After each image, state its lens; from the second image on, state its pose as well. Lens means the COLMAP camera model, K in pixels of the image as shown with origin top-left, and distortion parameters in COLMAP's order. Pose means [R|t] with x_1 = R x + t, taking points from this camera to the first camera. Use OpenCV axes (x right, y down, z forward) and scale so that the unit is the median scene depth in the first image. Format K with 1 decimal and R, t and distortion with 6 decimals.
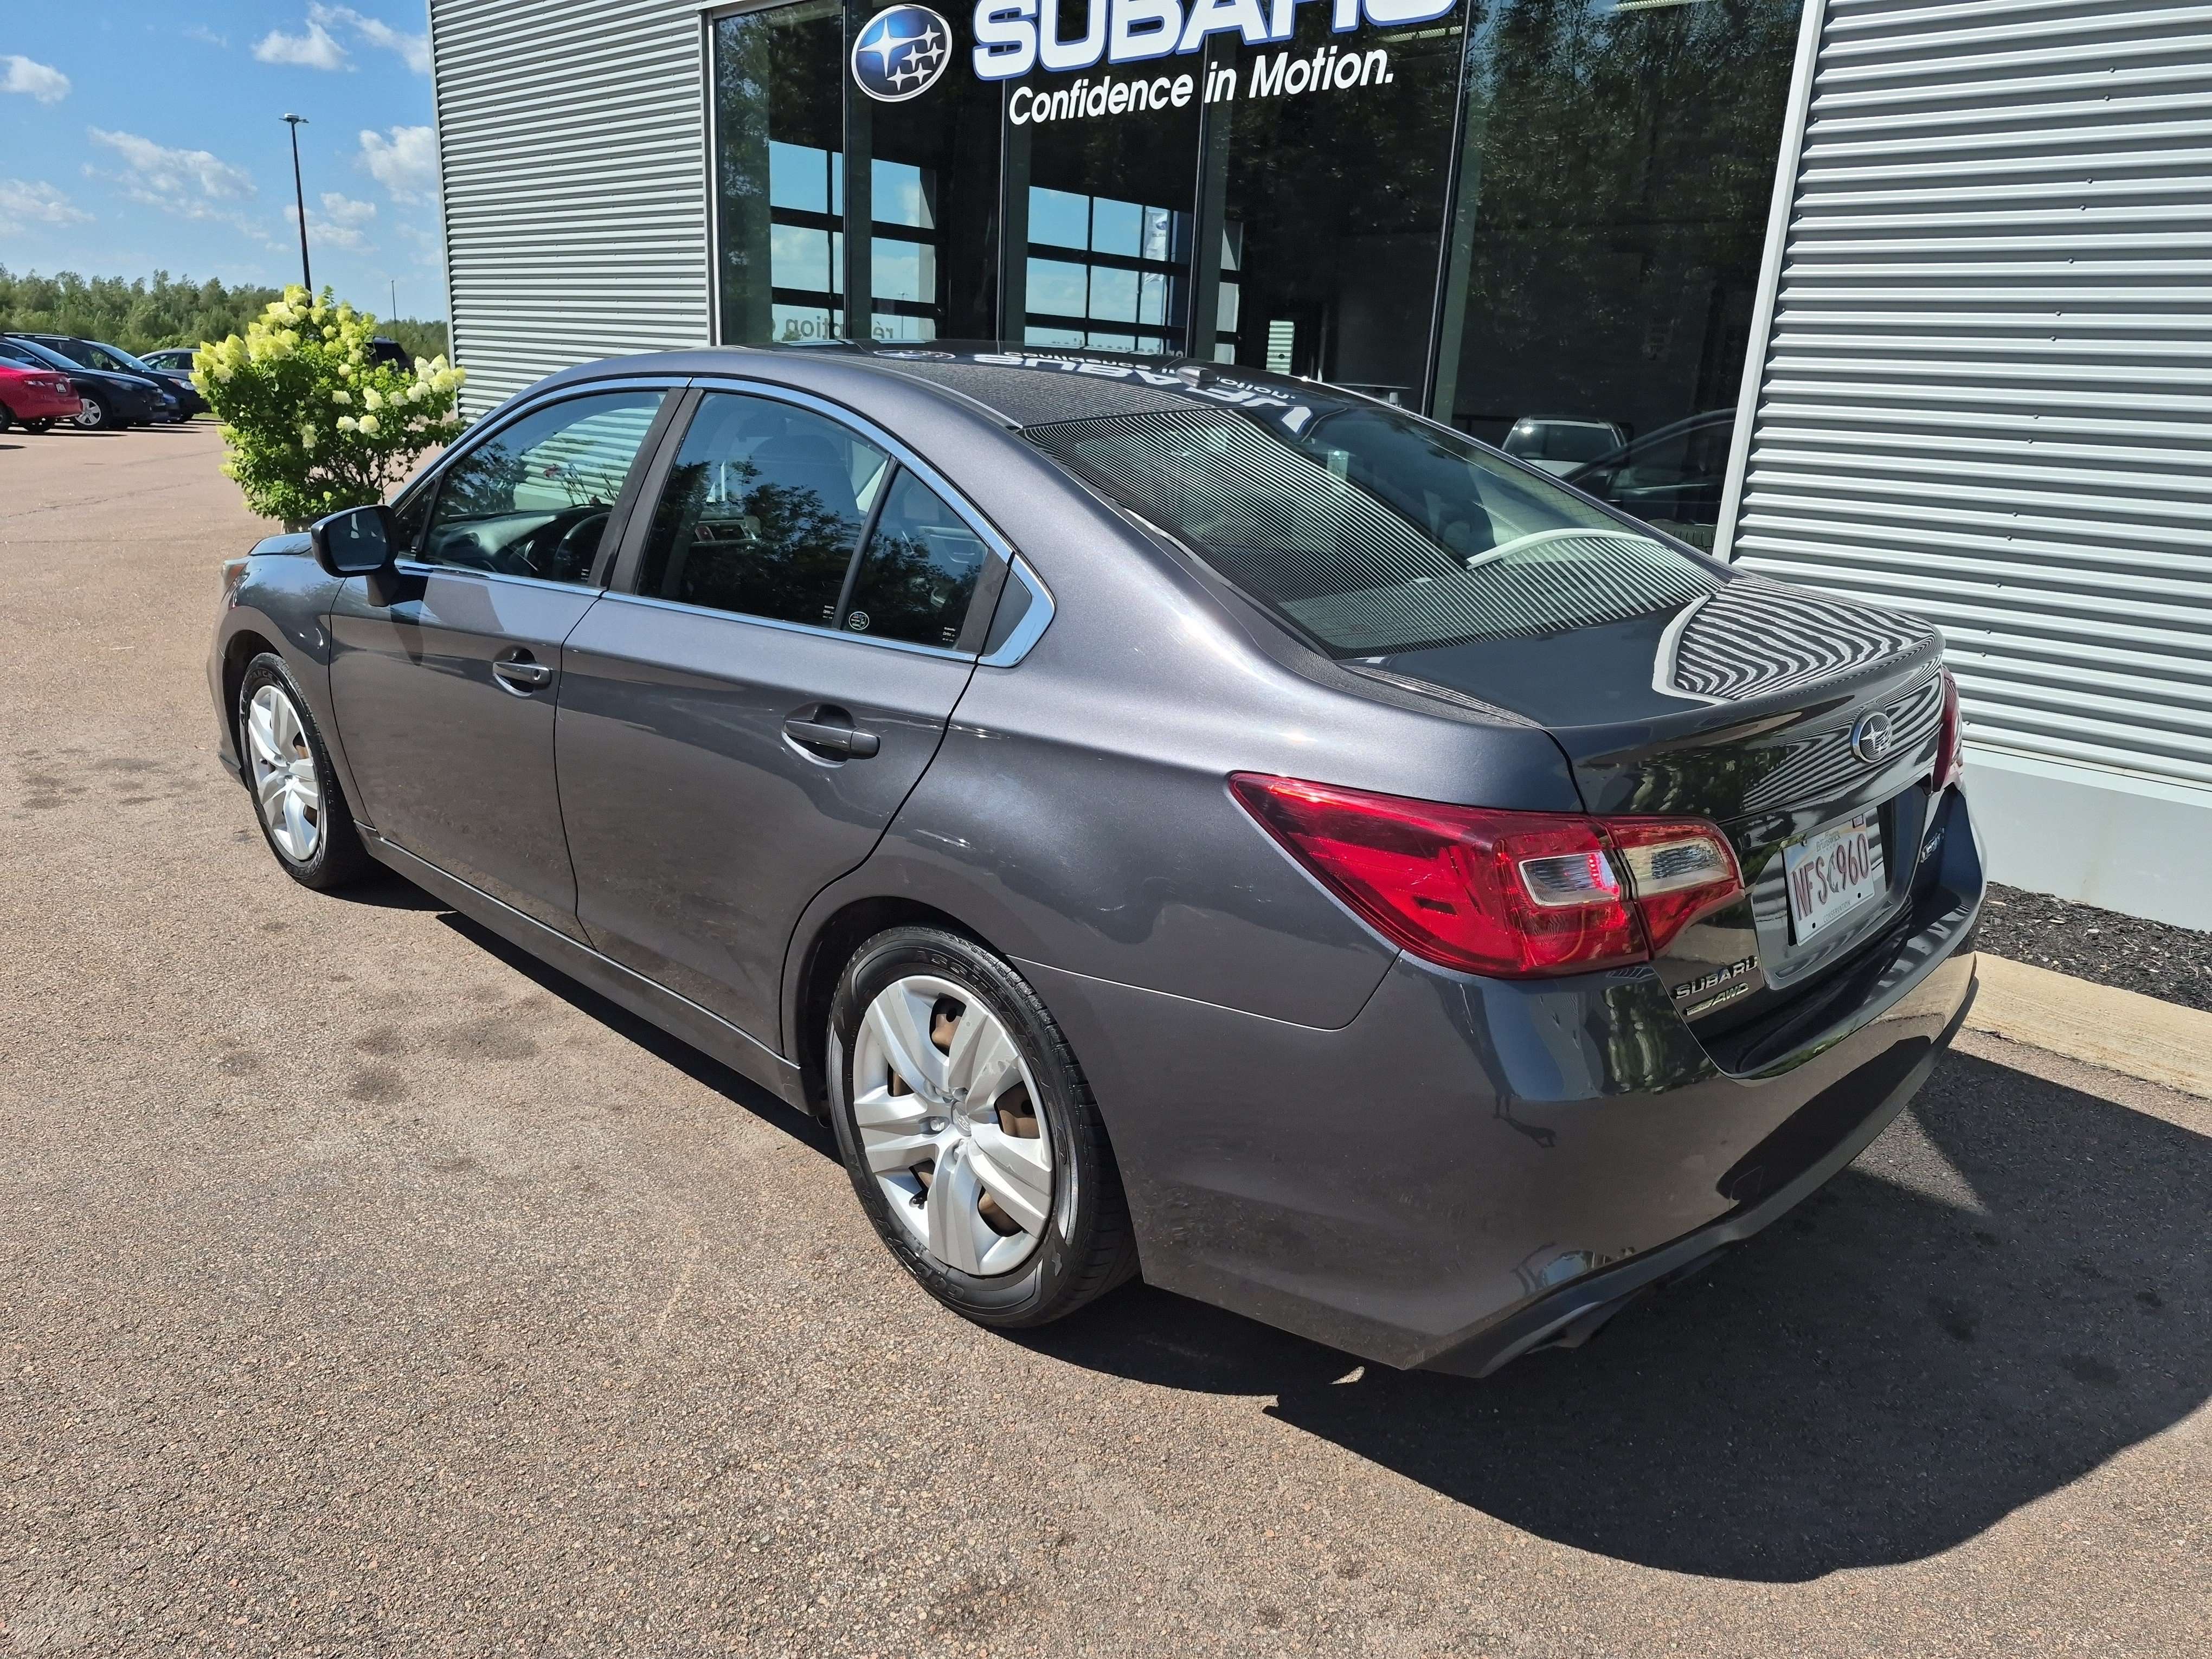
lens RADIAL K [[1581.6, 0, 1106.0], [0, 1581.6, 829.5], [0, 0, 1]] dist [0.079554, -0.097314]
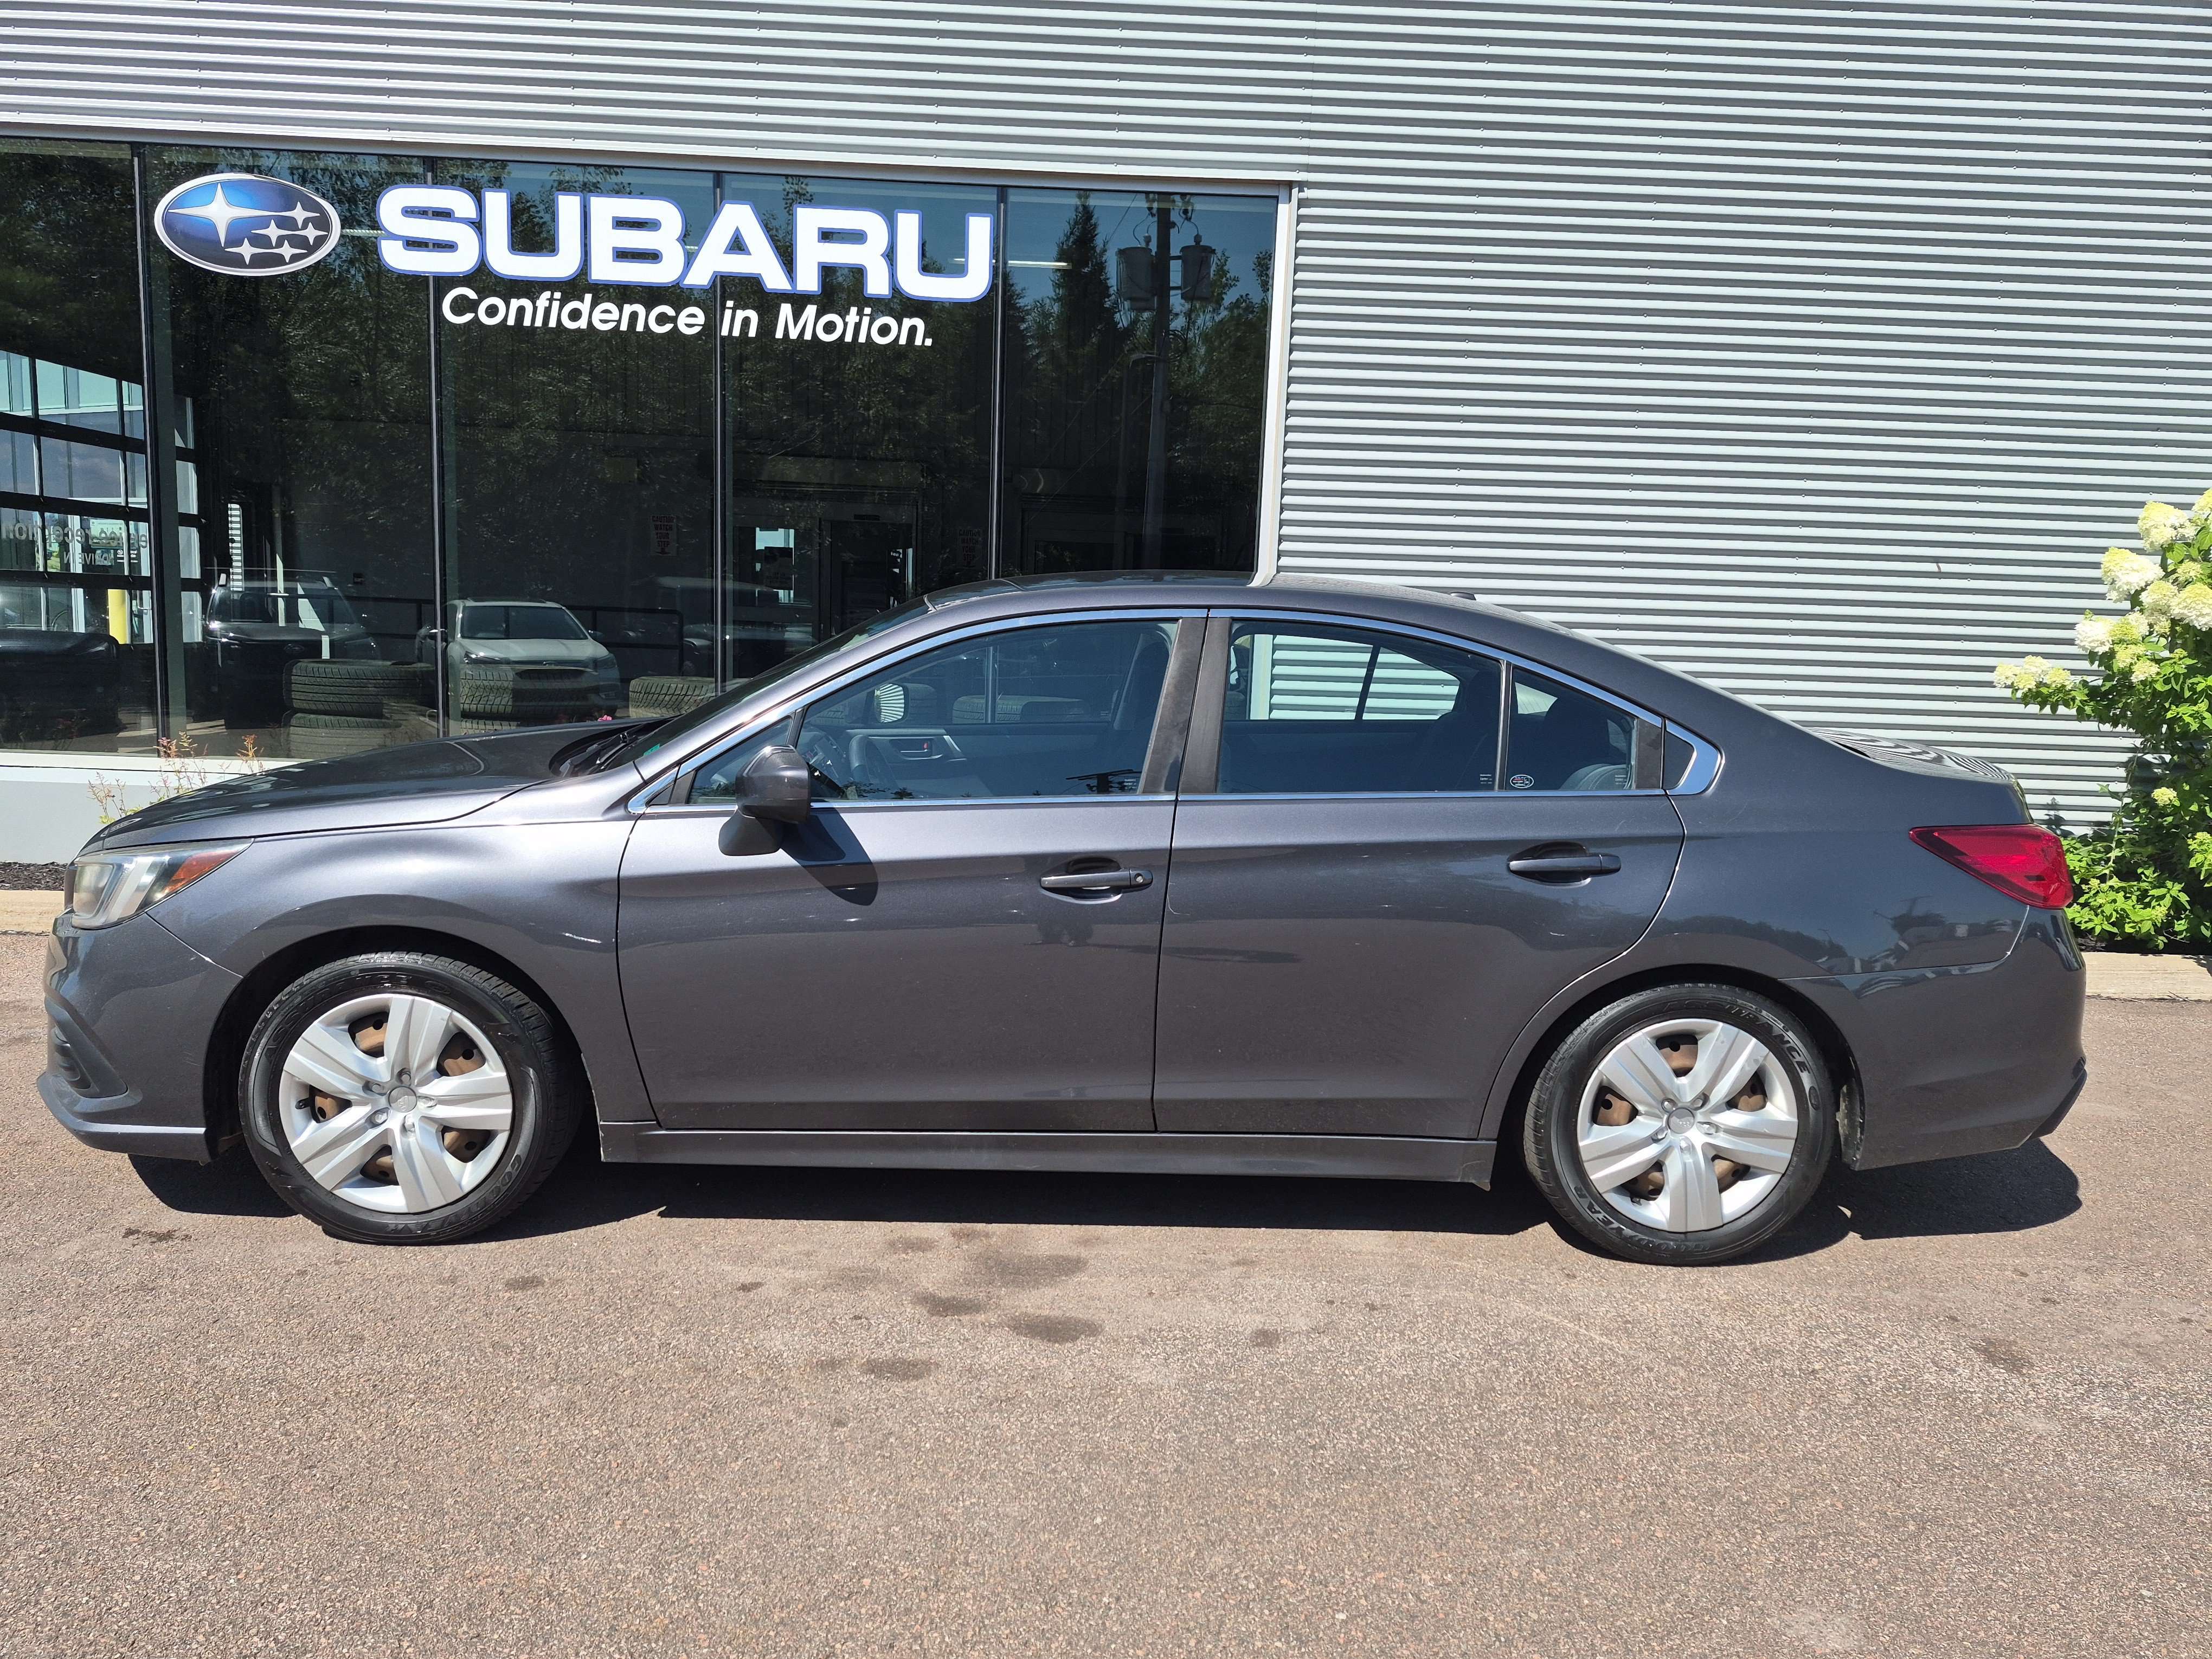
lens RADIAL K [[1549.5, 0, 1098.7], [0, 1549.5, 803.7], [0, 0, 1]] dist [0.073920, -0.096577]
pose [[0.675004, -0.113744, 0.728994, -0.558312], [0.198253, 0.979670, -0.030714, -0.059410], [-0.710679, 0.165258, 0.683831, 0.145694]]
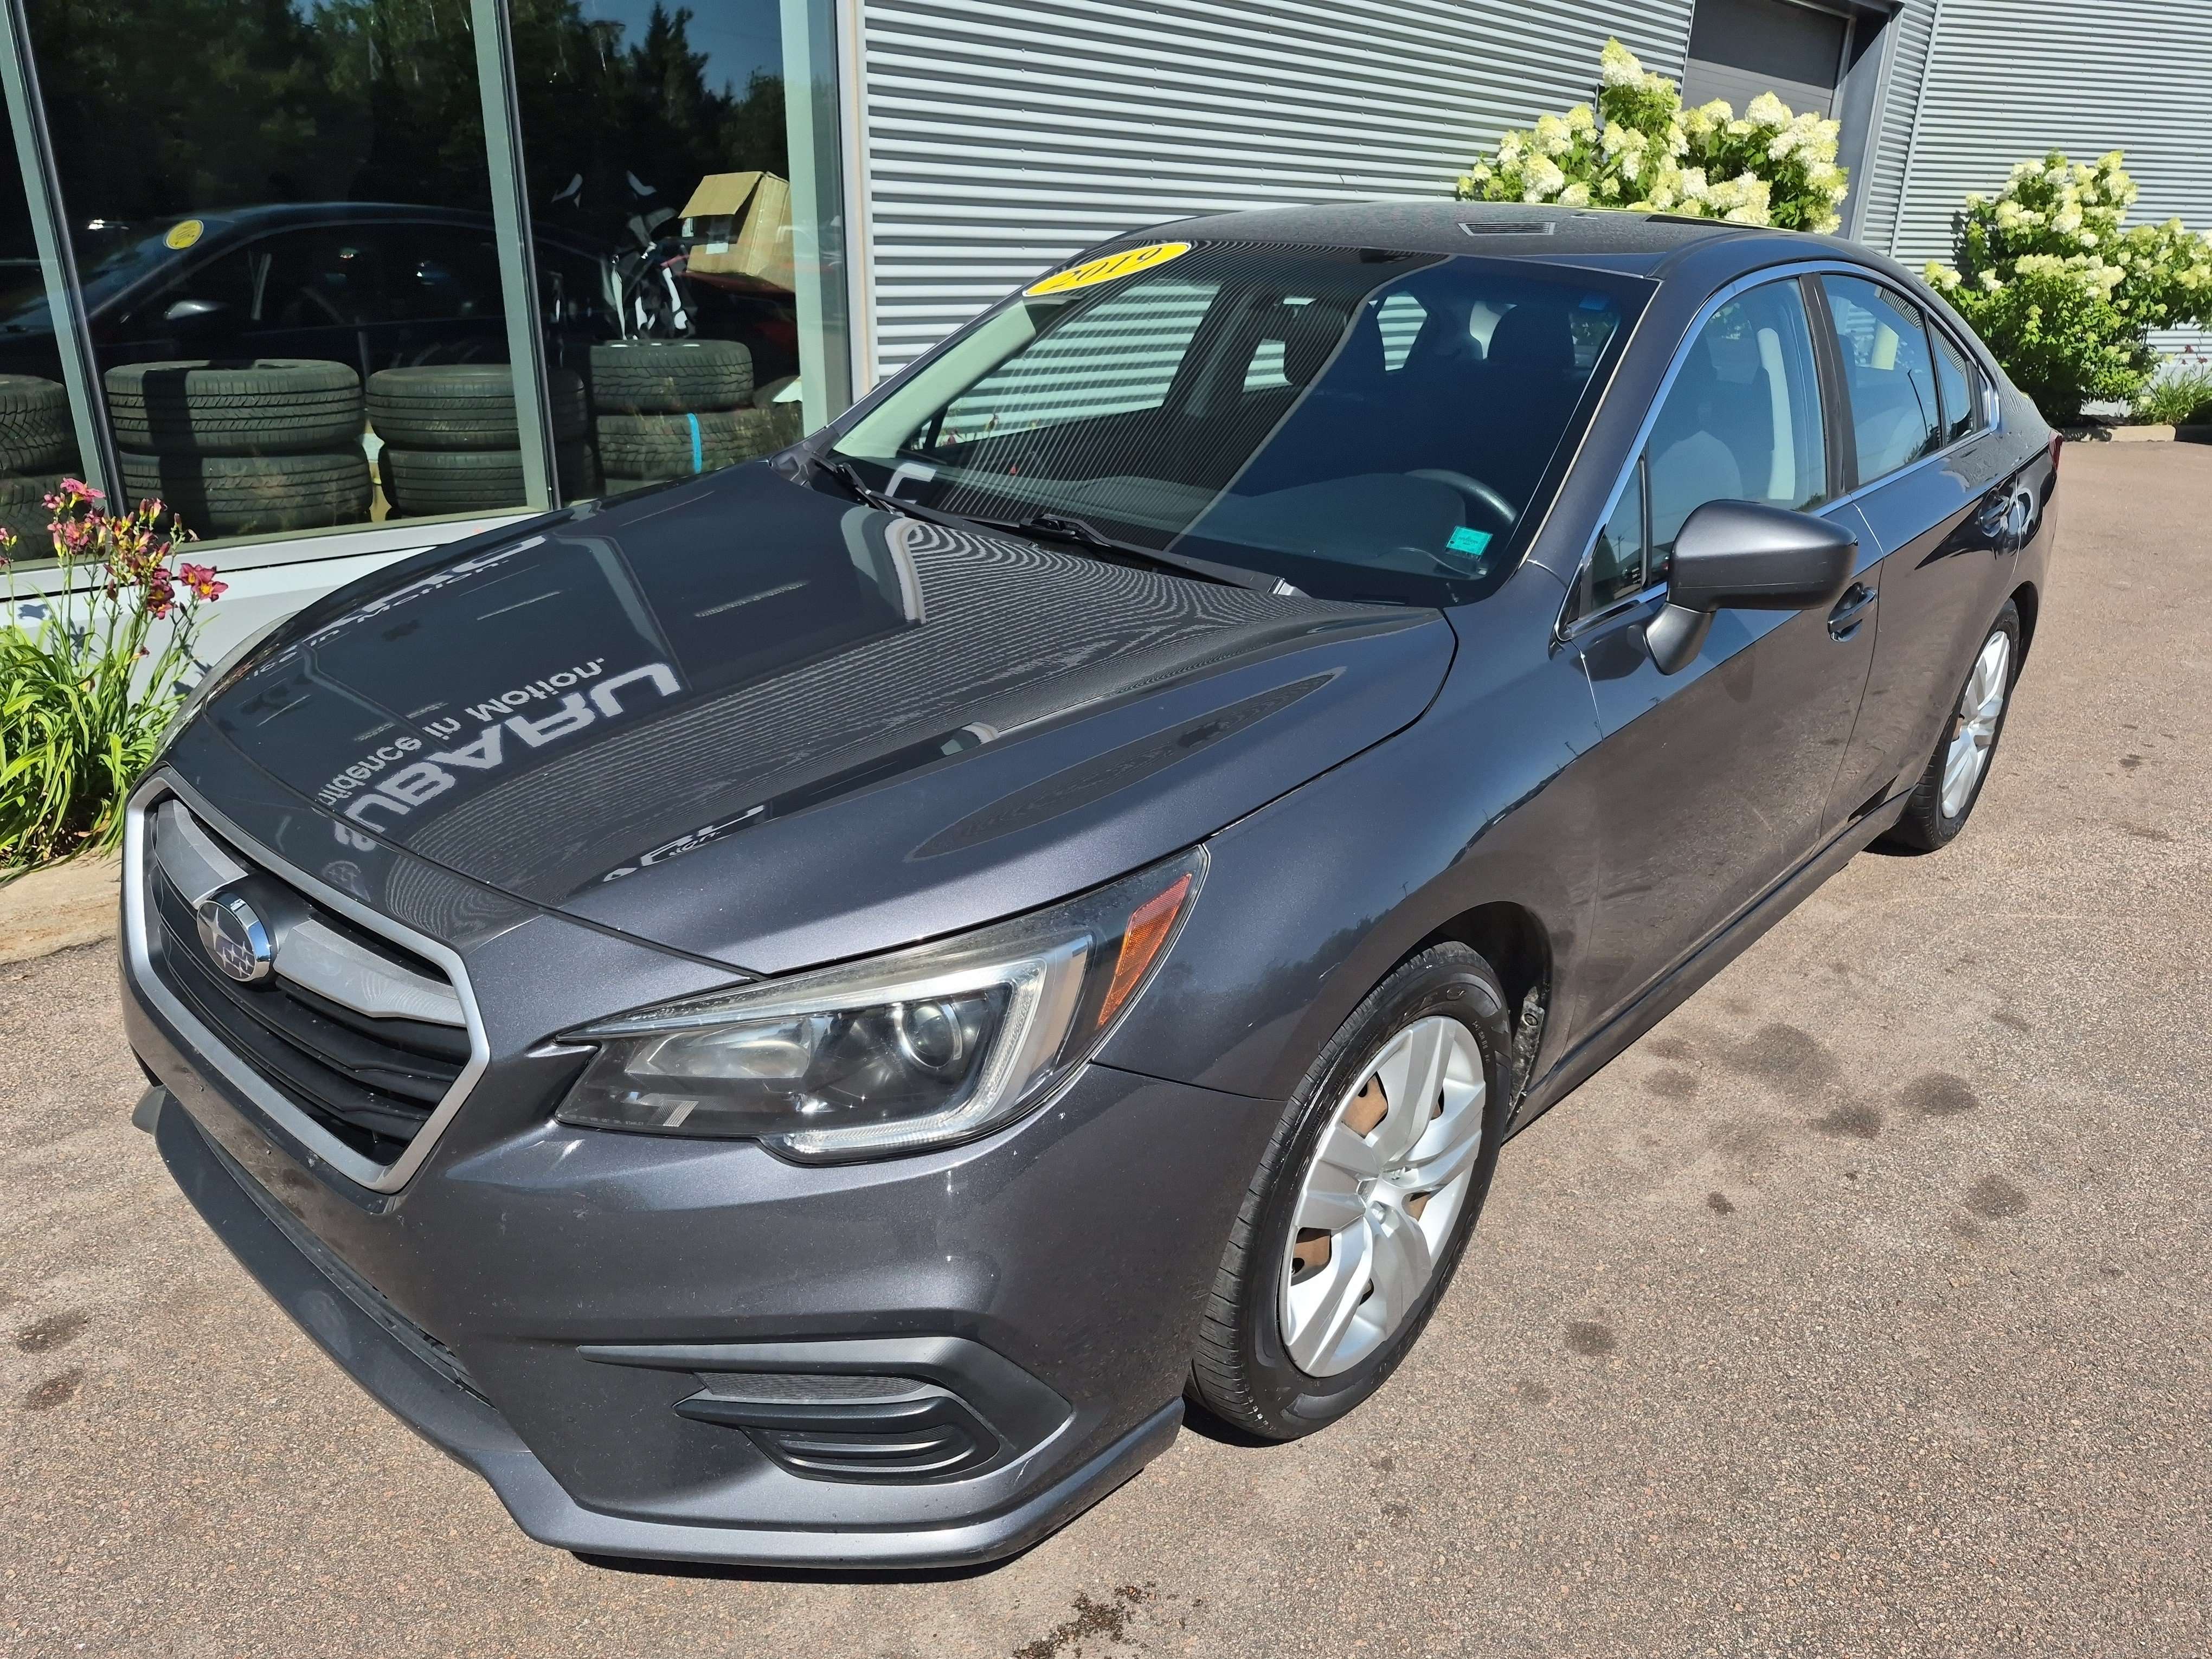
lens RADIAL K [[1581.6, 0, 1106.0], [0, 1581.6, 829.5], [0, 0, 1]] dist [0.079554, -0.097314]
pose [[-0.074493, -0.387327, 0.918928, -0.603917], [0.259727, 0.882150, 0.392879, -0.223613], [-0.962805, 0.267937, 0.034885, 0.704513]]
